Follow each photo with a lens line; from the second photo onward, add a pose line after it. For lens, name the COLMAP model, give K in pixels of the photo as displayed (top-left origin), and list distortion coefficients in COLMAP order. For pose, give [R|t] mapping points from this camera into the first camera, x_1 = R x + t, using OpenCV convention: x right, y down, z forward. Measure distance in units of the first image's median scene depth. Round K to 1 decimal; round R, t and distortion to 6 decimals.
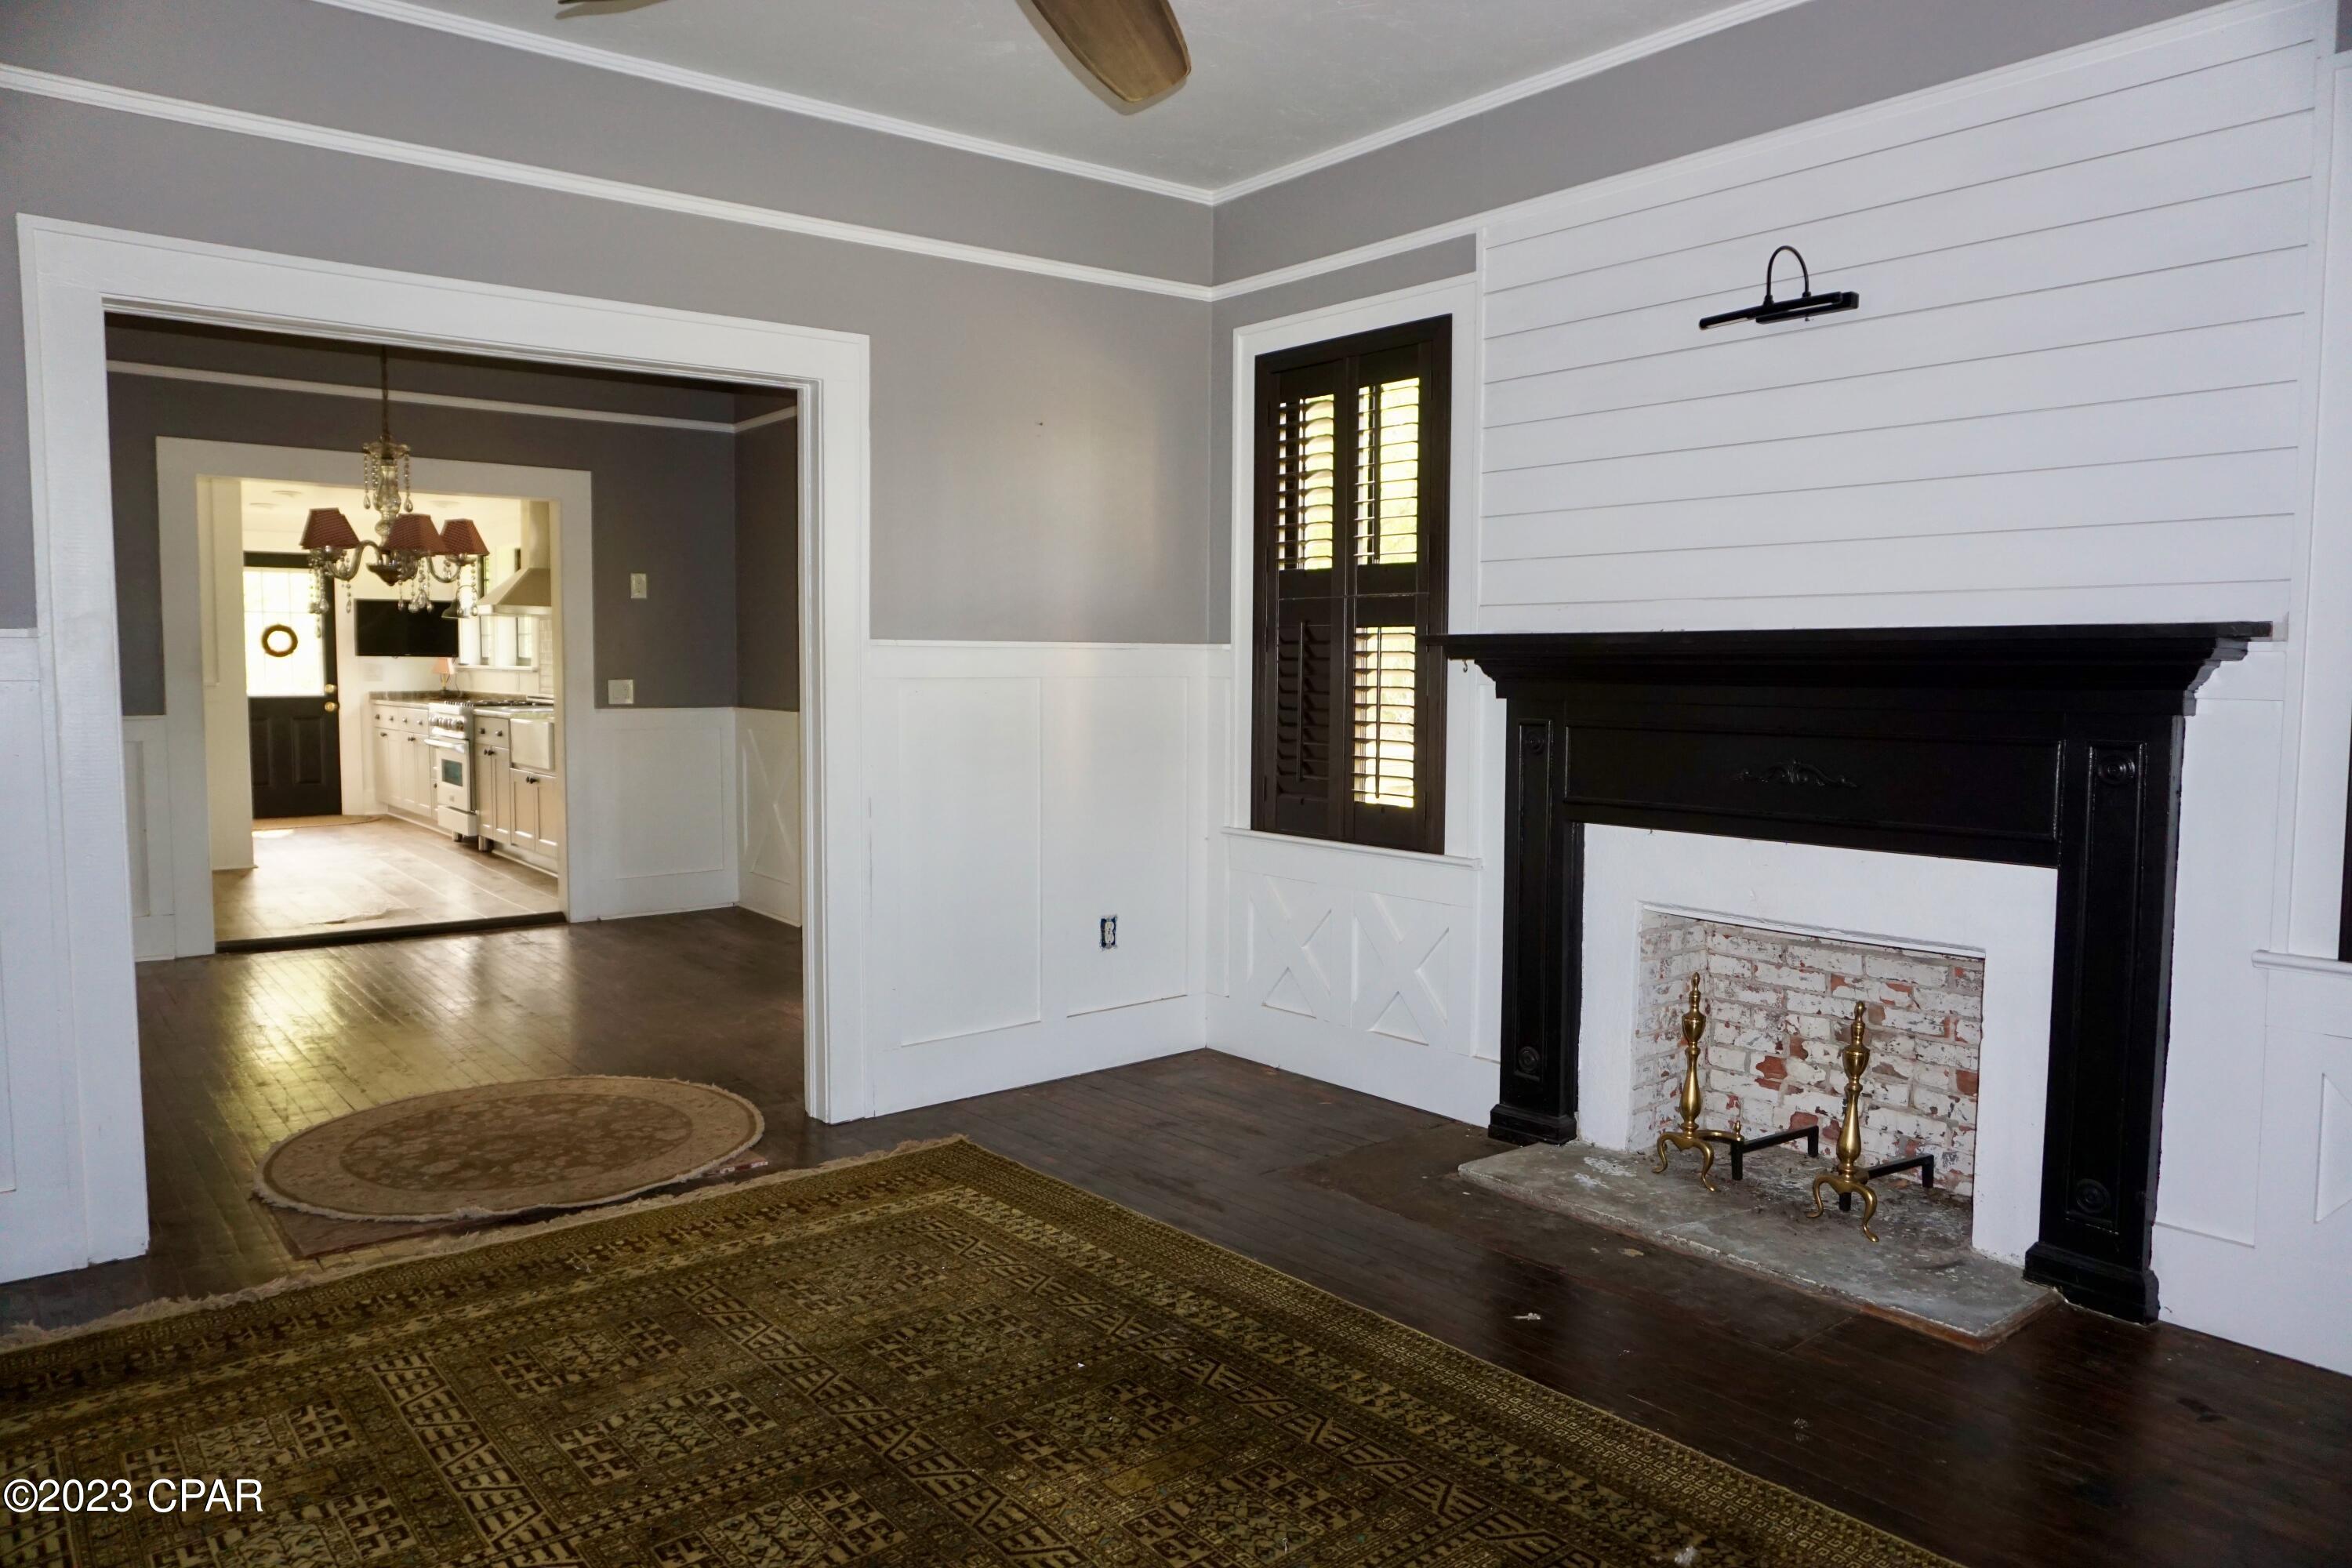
lens RADIAL K [[1560.0, 0, 1177.1], [0, 1560.0, 774.2], [0, 0, 1]] dist [-0.056478, 0.038741]
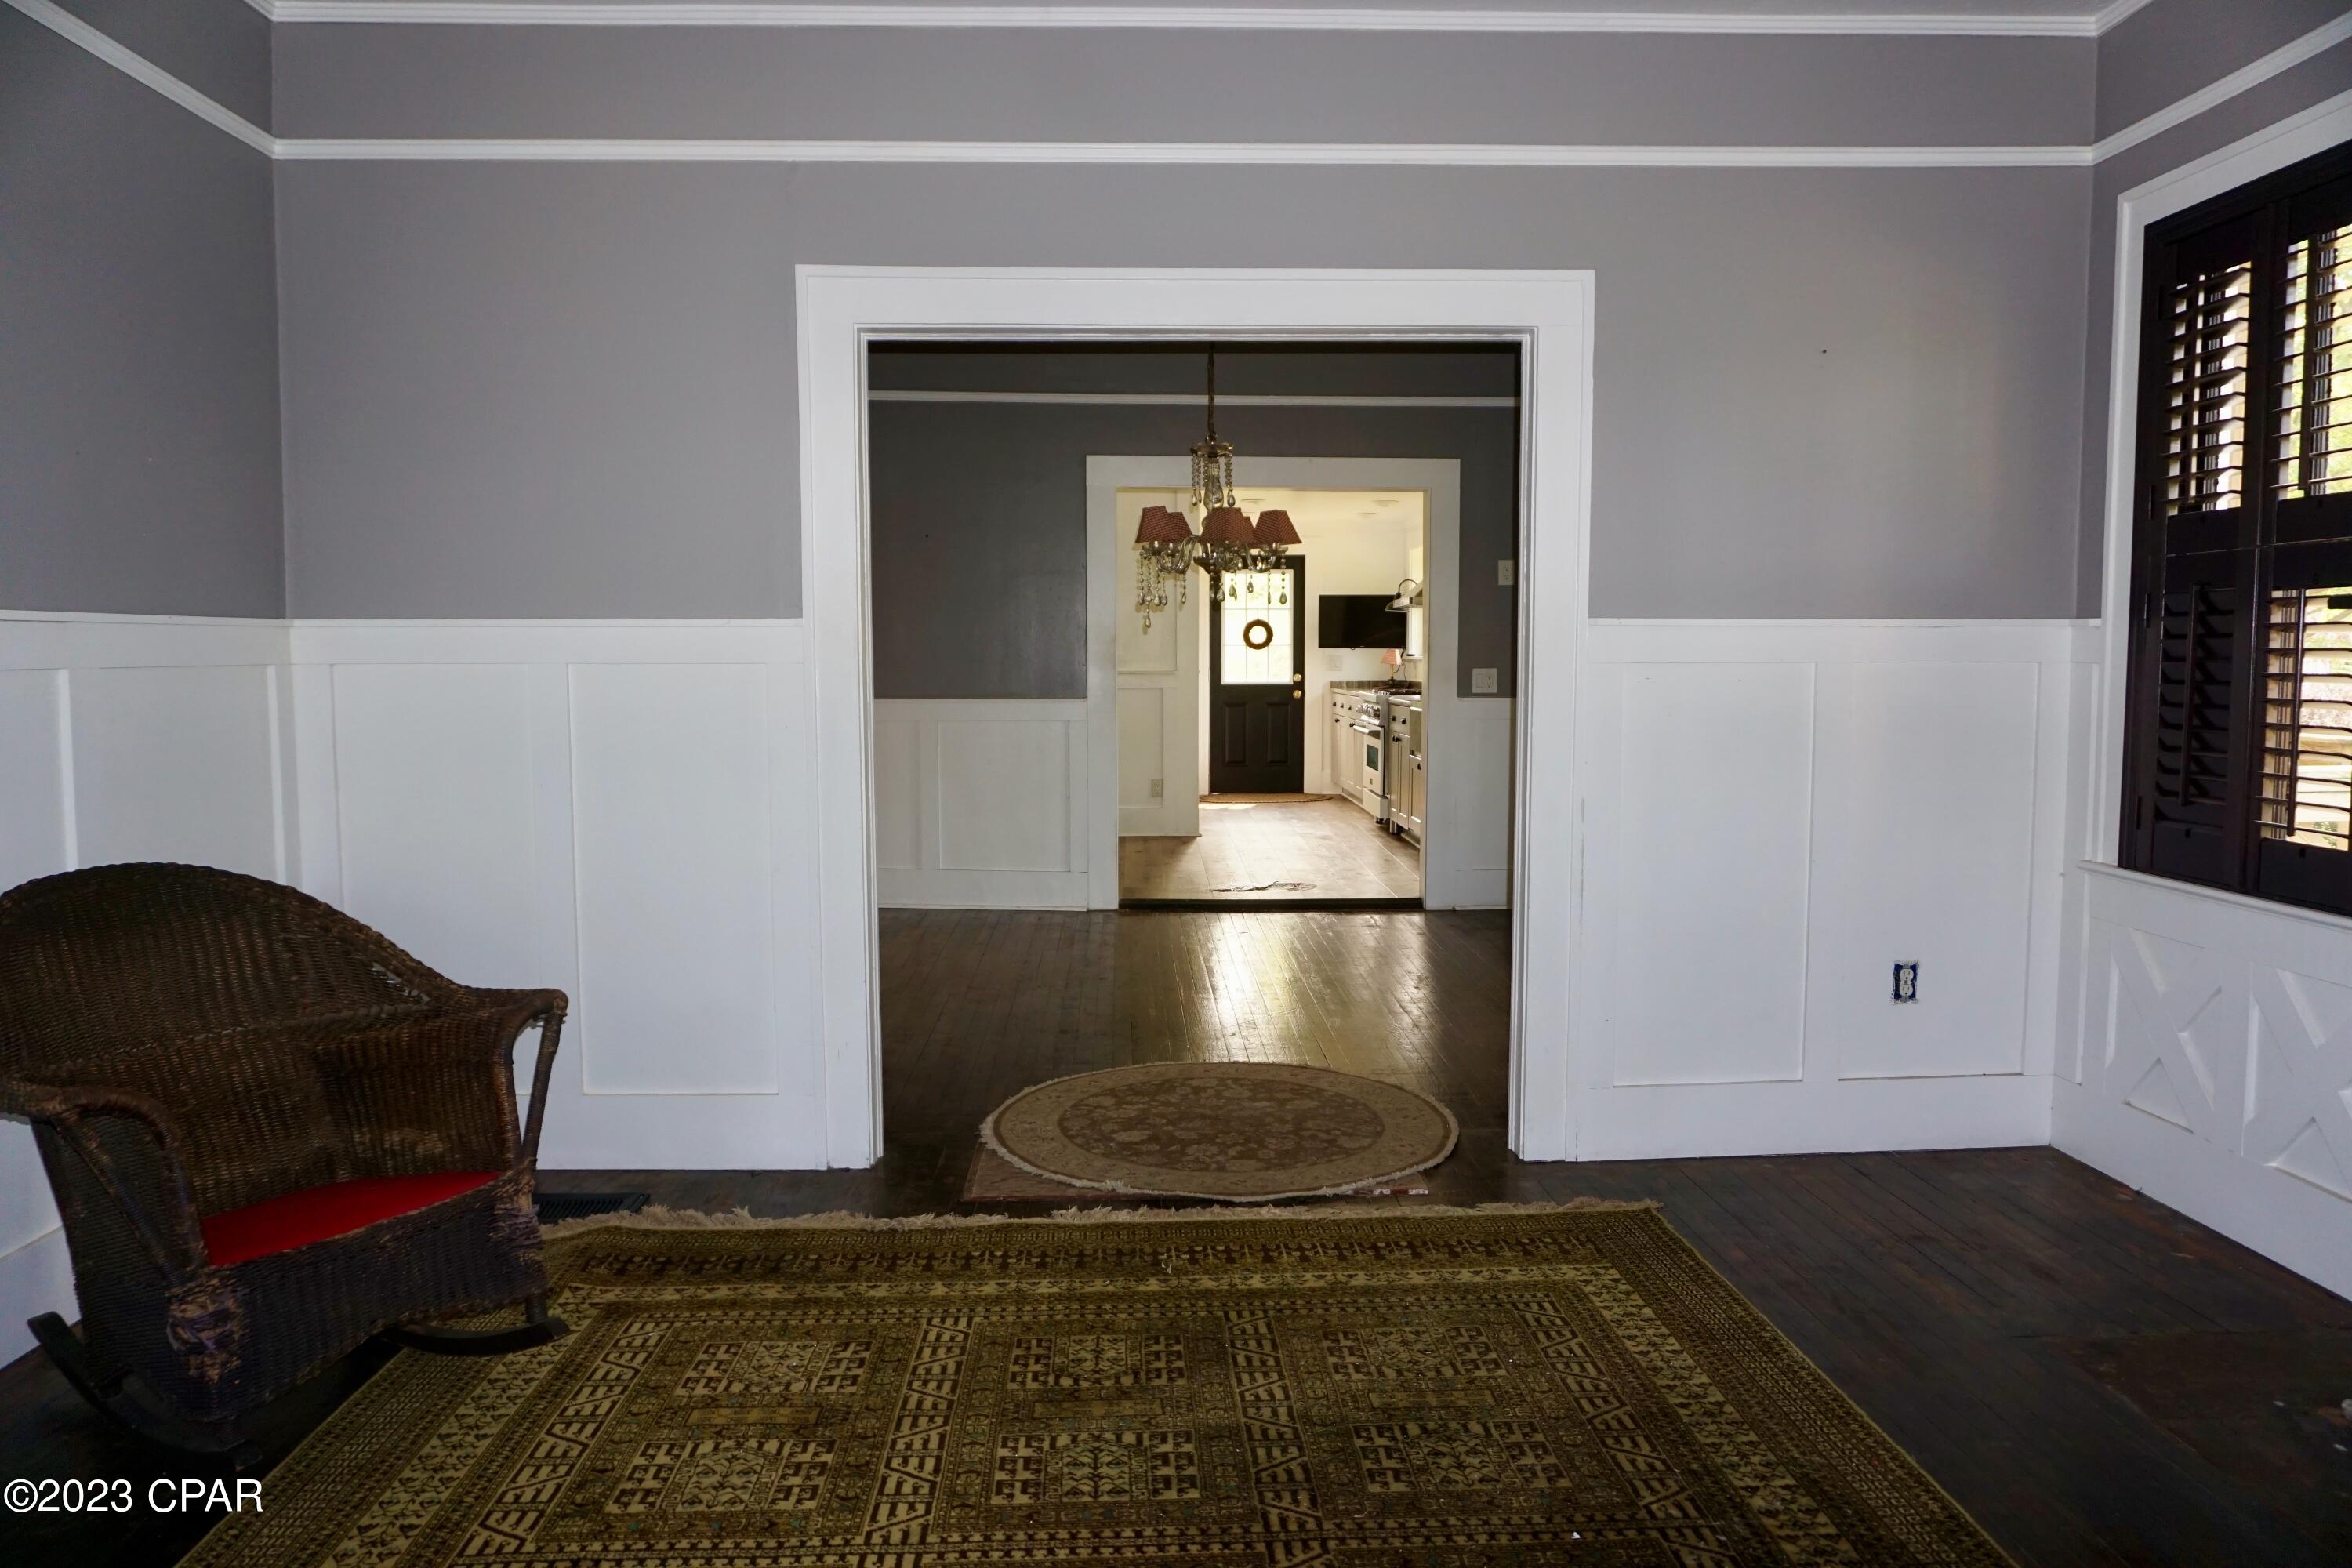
lens RADIAL K [[1560.0, 0, 1177.1], [0, 1560.0, 774.2], [0, 0, 1]] dist [-0.056478, 0.038741]
pose [[0.799089, 0.039207, -0.599933, 0.155551], [-0.036833, 0.999189, 0.016239, -0.004920], [0.600083, 0.009121, 0.799885, 0.174564]]
